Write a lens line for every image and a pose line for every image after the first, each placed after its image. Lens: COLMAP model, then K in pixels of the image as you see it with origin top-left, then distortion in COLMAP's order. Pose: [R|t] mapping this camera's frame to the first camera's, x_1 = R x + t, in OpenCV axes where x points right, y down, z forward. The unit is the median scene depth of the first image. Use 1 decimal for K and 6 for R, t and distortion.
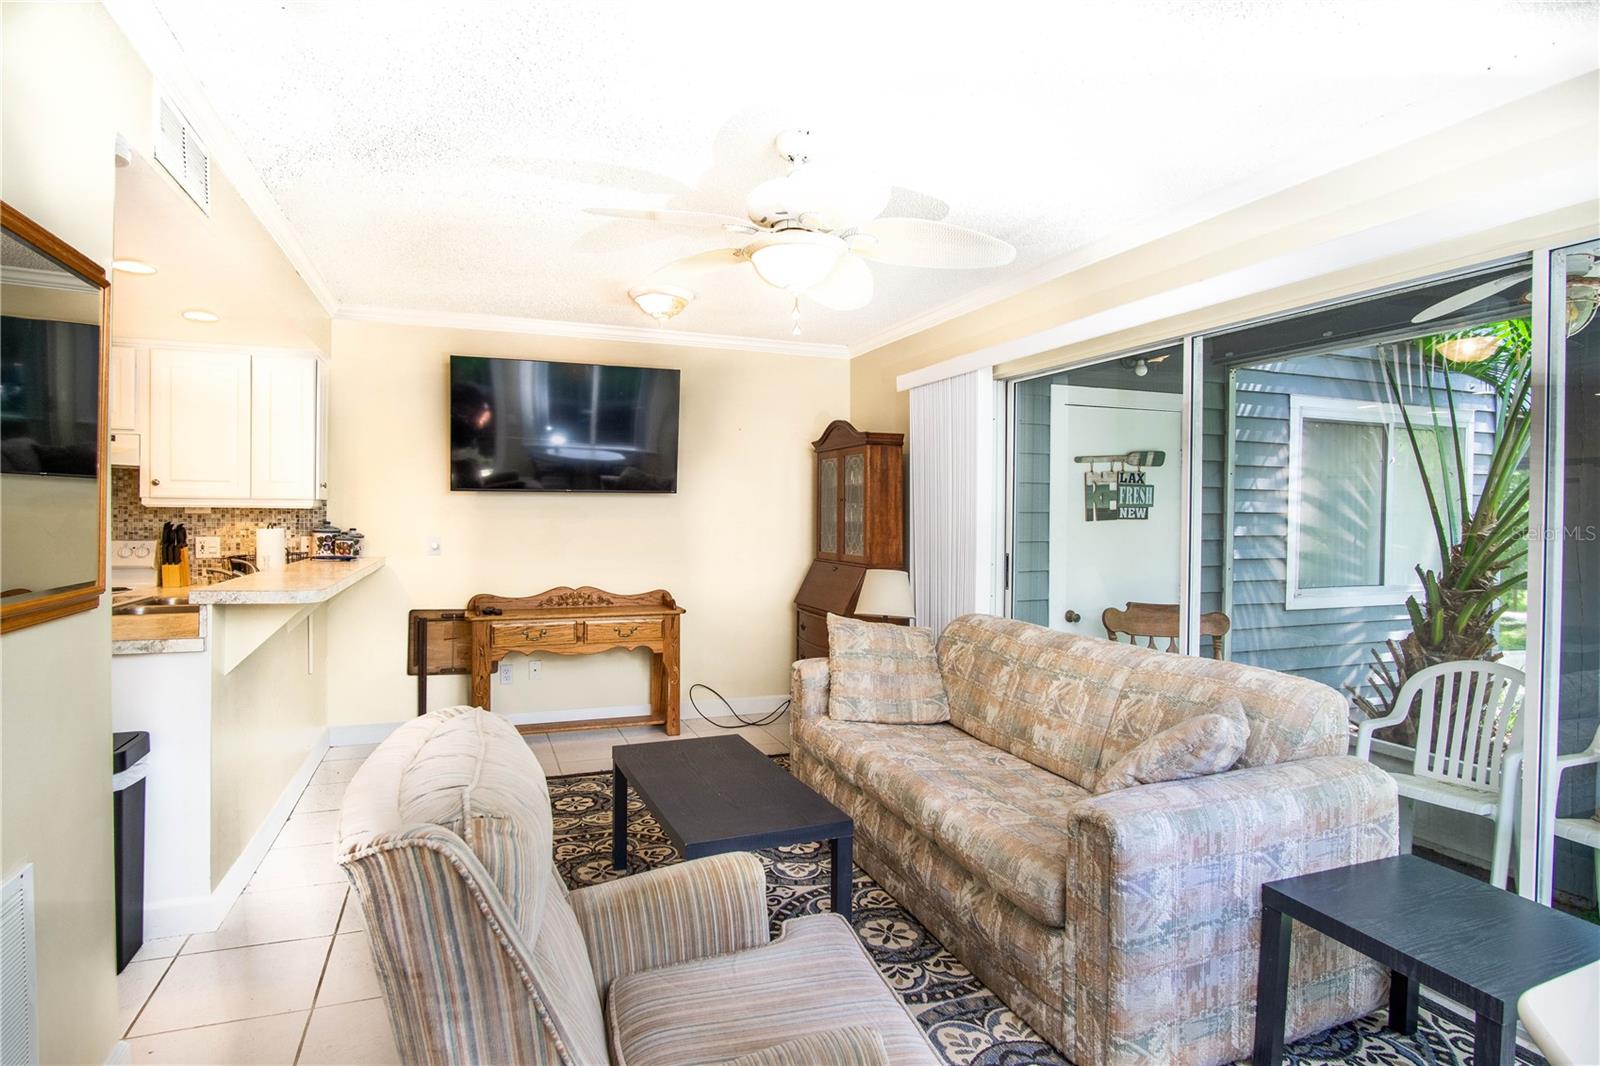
lens RADIAL K [[849.2, 0, 797.7], [0, 849.2, 536.7], [0, 0, 1]] dist [-0.015364, 0.001899]
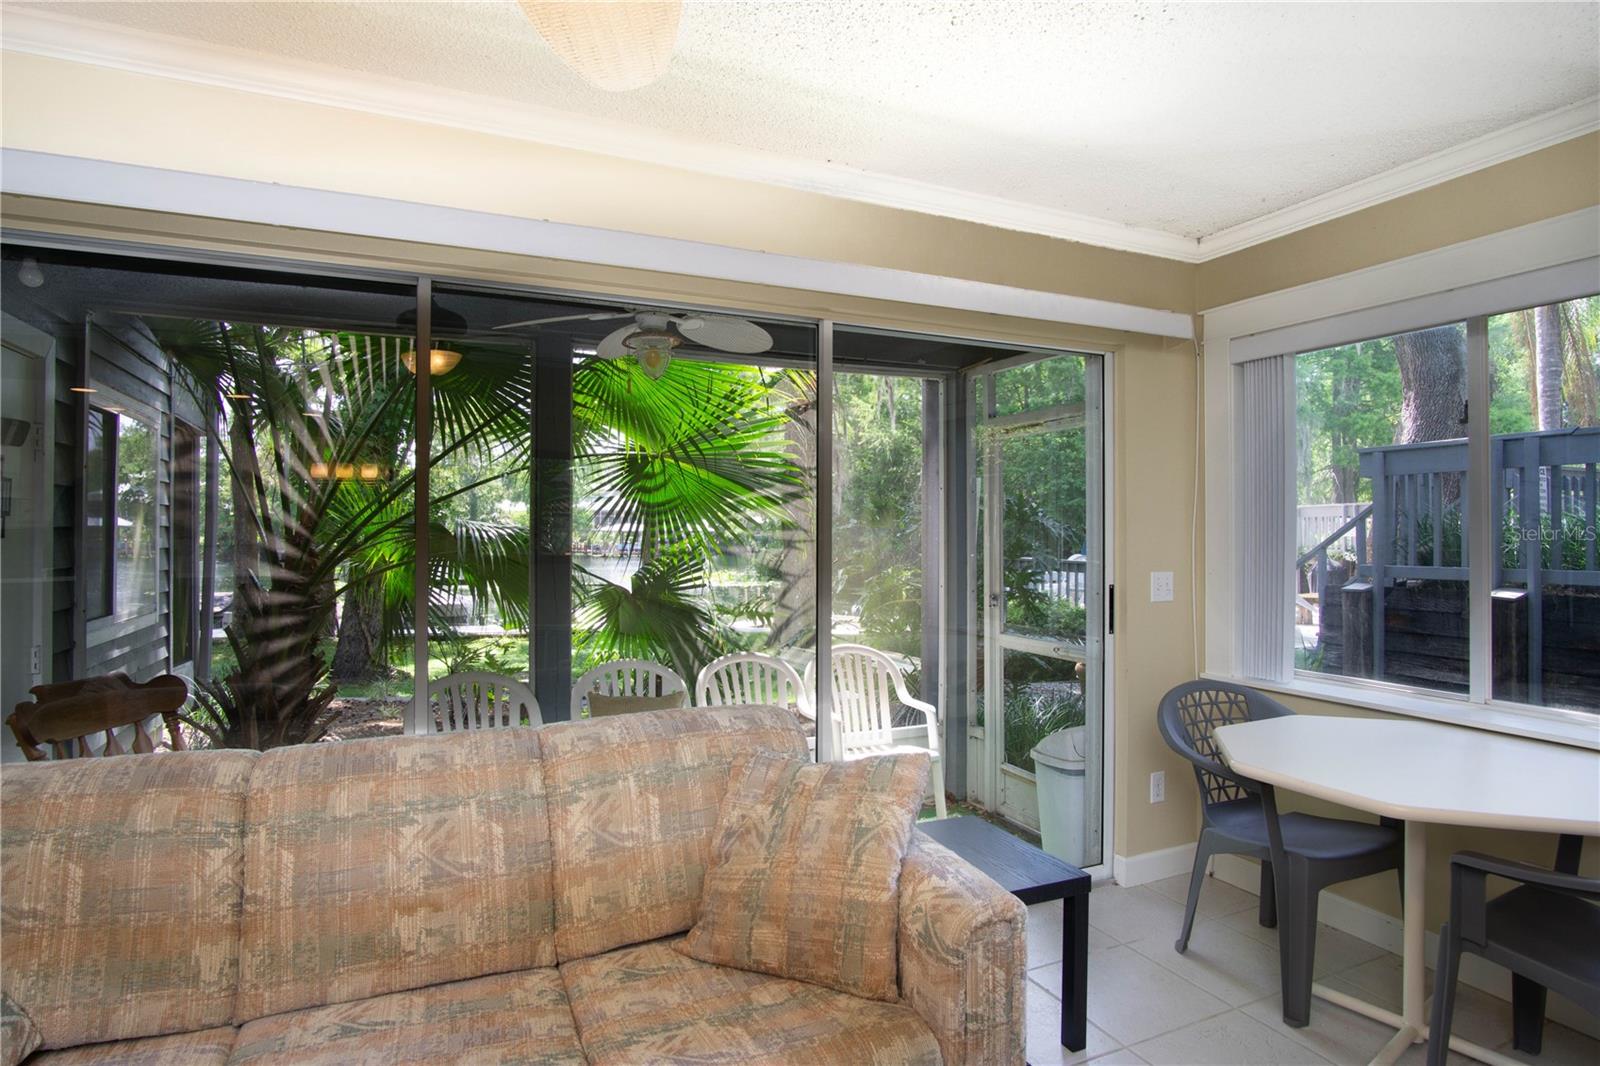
lens RADIAL K [[849.2, 0, 793.6], [0, 849.2, 531.5], [0, 0, 1]] dist [-0.015364, 0.001899]
pose [[-0.061519, -0.006433, 0.998085, -0.195869], [0.019168, 0.999787, 0.007625, -0.019698], [-0.997922, 0.019601, -0.061383, 0.544165]]
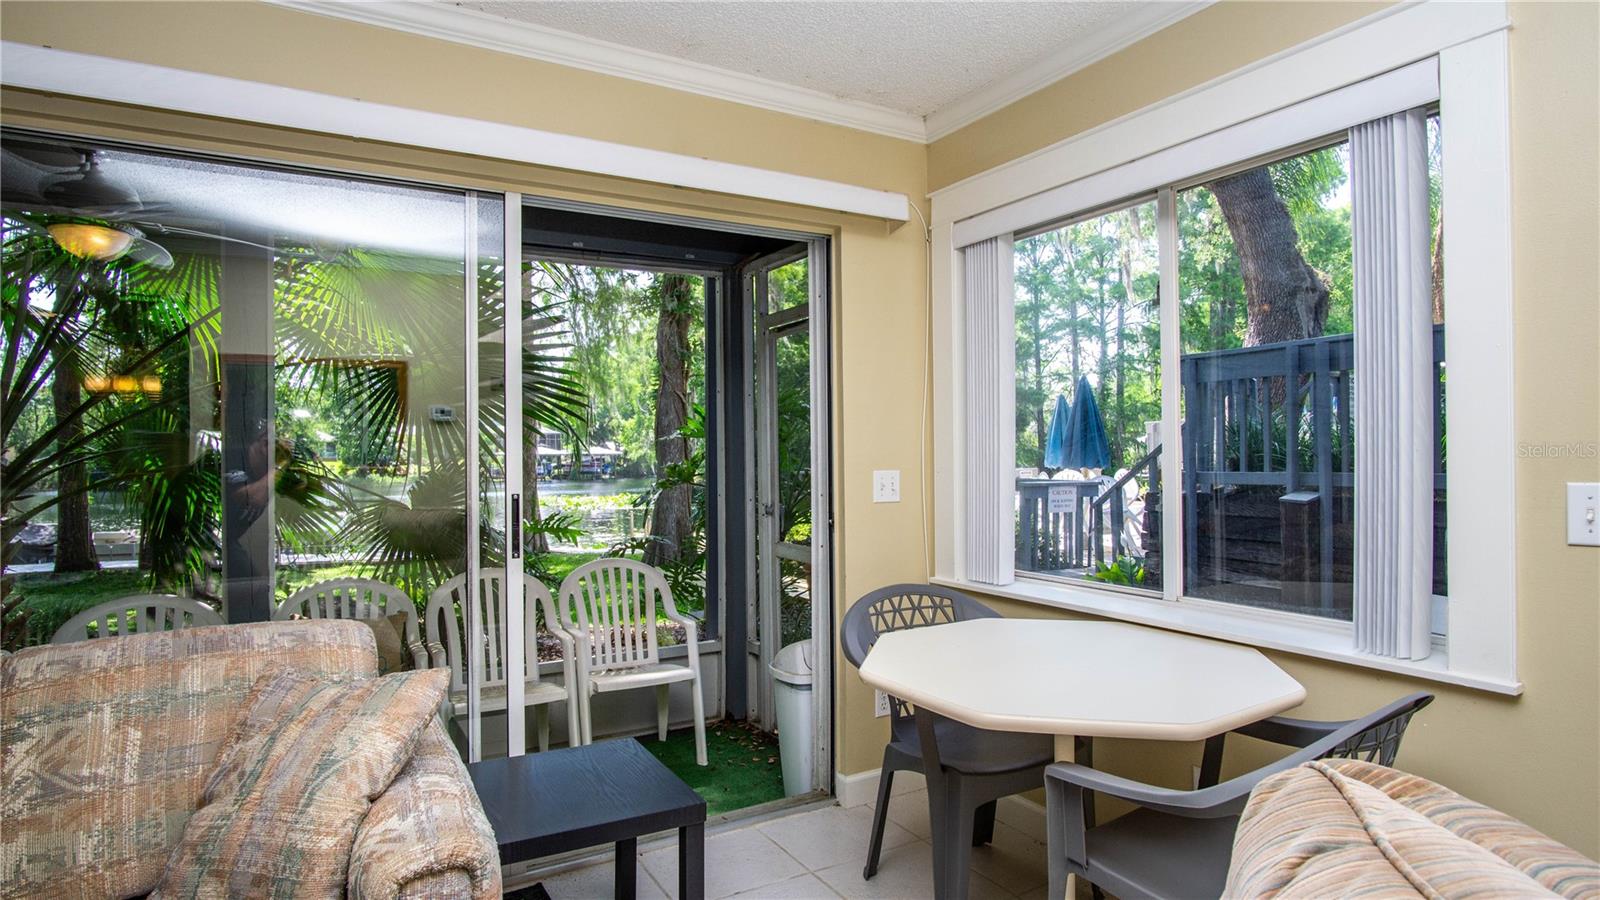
lens RADIAL K [[861.4, 0, 803.9], [0, 861.4, 452.2], [0, 0, 1]] dist [-0.019007, 0.004750]
pose [[-0.162793, -0.008213, 0.986626, -0.160994], [0.022861, 0.999666, 0.012094, 0.002859], [-0.986395, 0.024524, -0.162550, 0.356607]]
